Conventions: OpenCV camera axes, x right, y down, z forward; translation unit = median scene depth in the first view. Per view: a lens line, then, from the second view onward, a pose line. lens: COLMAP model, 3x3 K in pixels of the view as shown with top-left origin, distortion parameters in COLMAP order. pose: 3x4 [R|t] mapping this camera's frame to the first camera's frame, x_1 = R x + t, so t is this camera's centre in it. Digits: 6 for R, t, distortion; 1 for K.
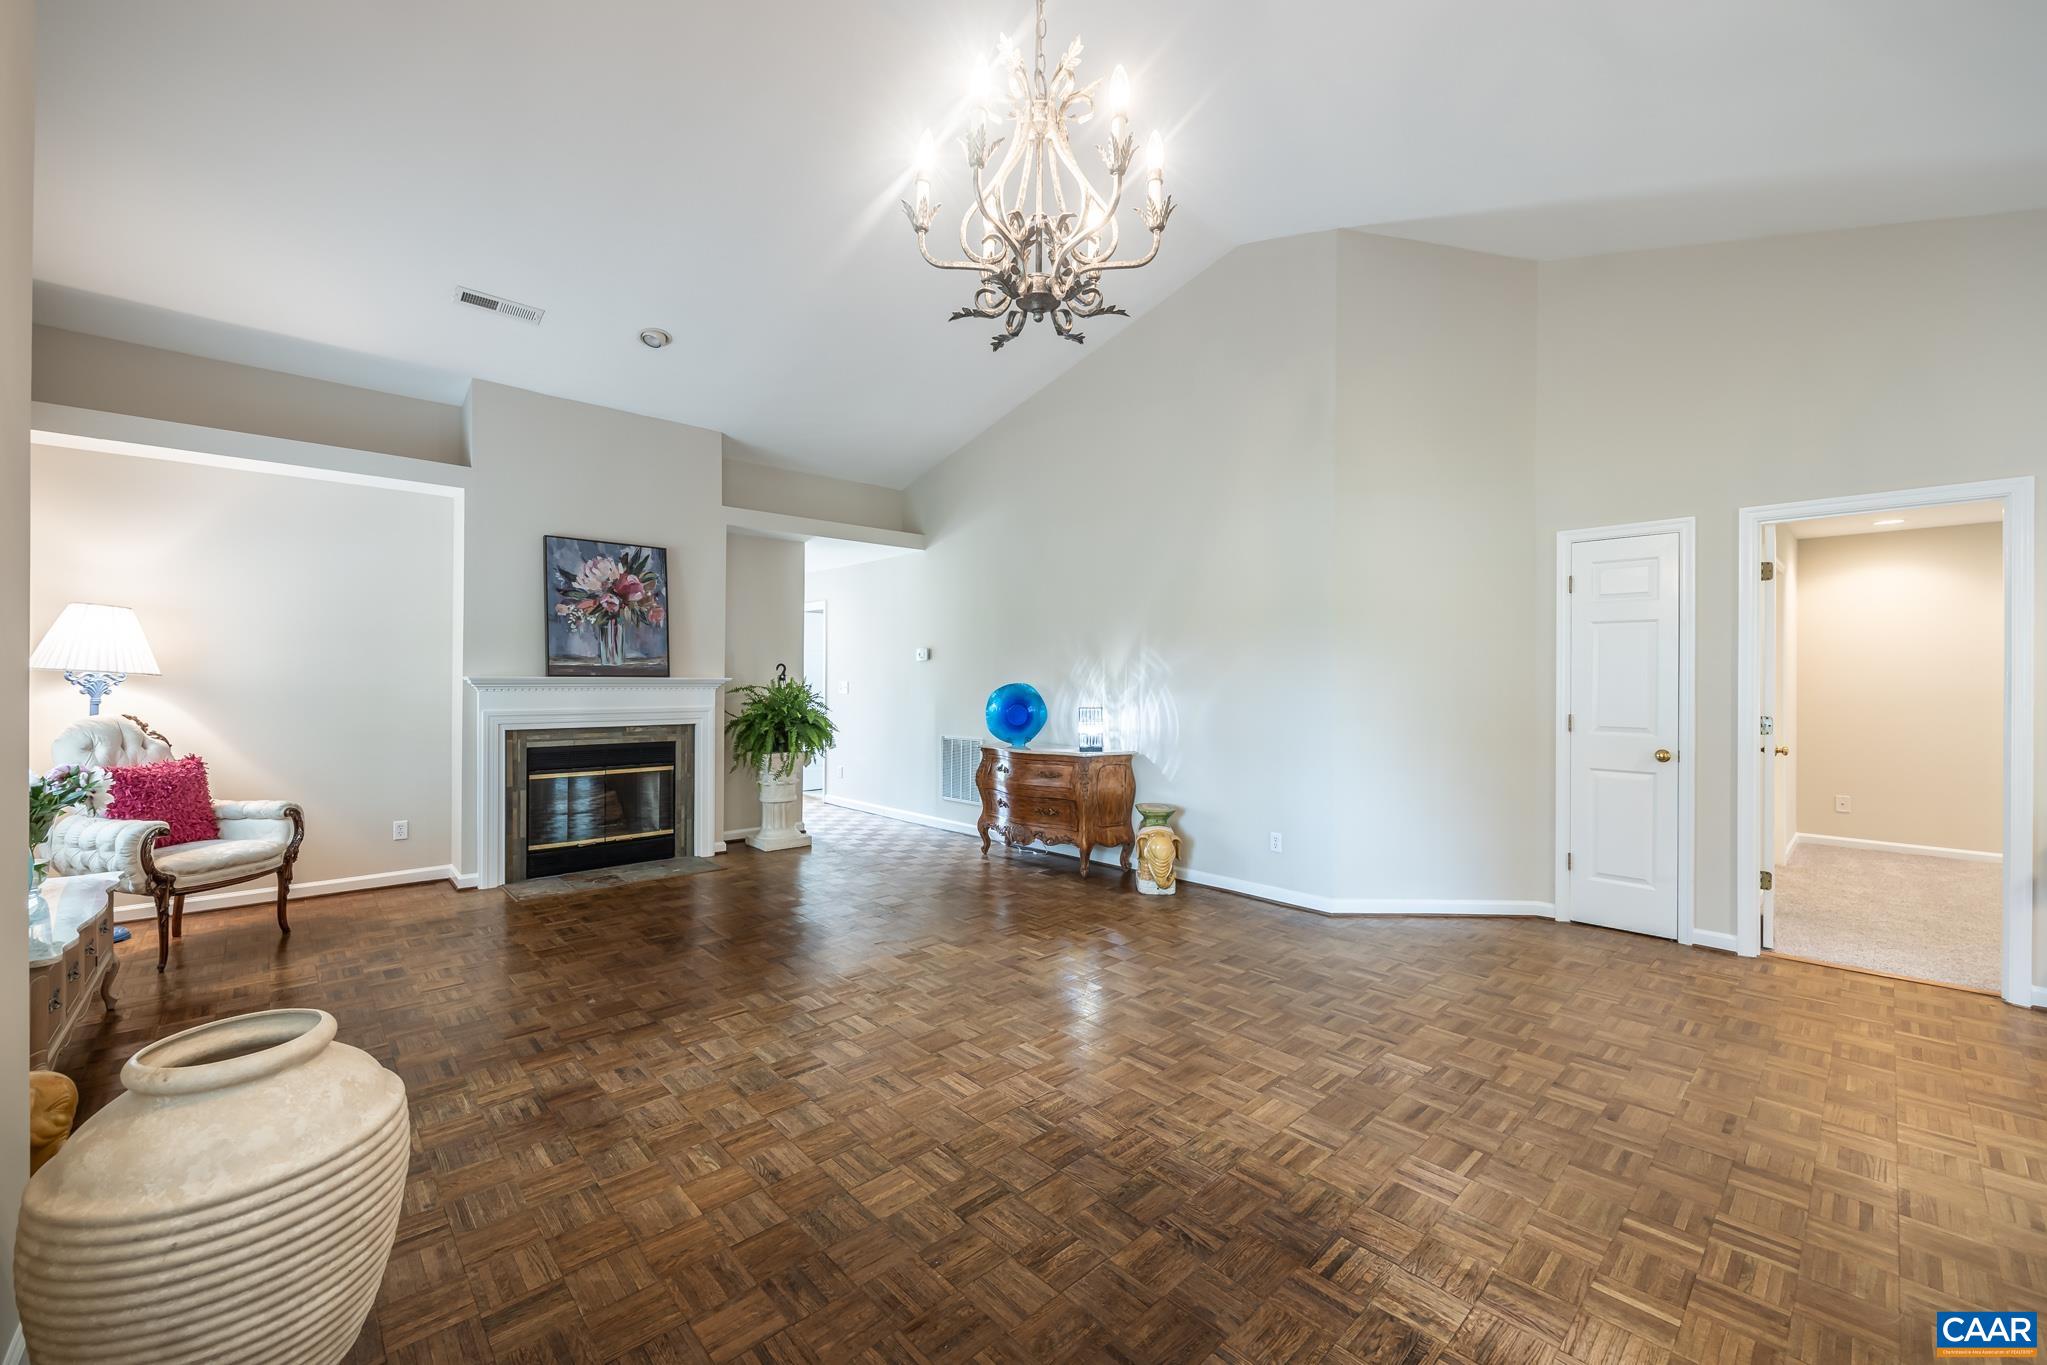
lens RADIAL K [[811.2, 0, 1023.5], [0, 811.2, 682.5], [0, 0, 1]] dist [-0.000580, -0.000267]
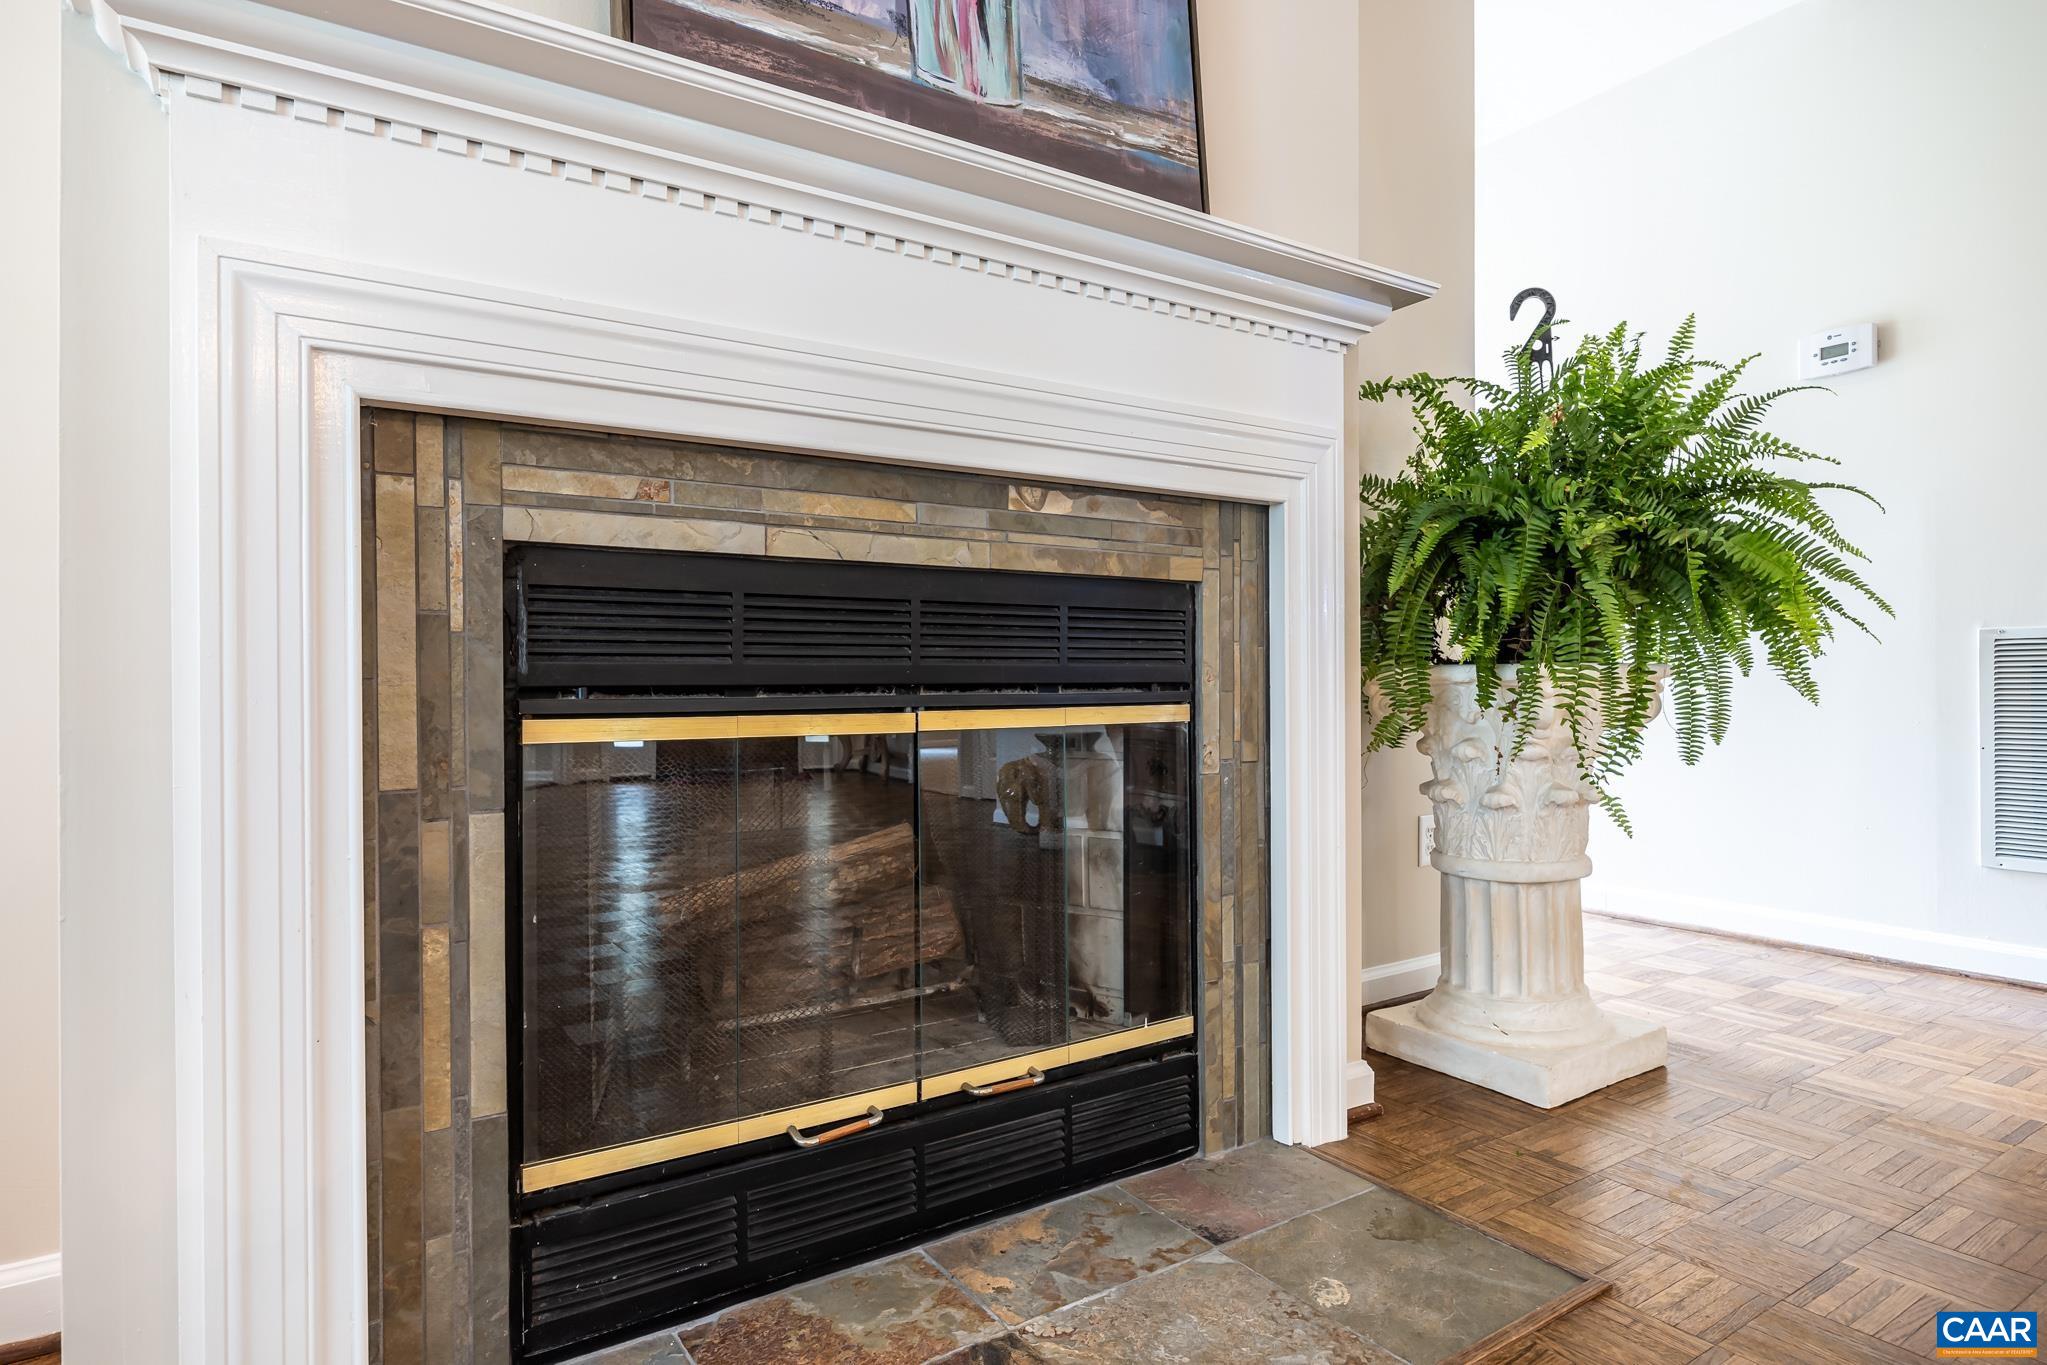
lens RADIAL K [[1116.1, 0, 1020.3], [0, 1116.1, 677.8], [0, 0, 1]] dist [0.000139, 0.000433]
pose [[0.984977, -0.011931, -0.172275, -0.438306], [0.011413, 0.999927, -0.003997, 0.099758], [0.172310, 0.001971, 0.985041, 0.738811]]
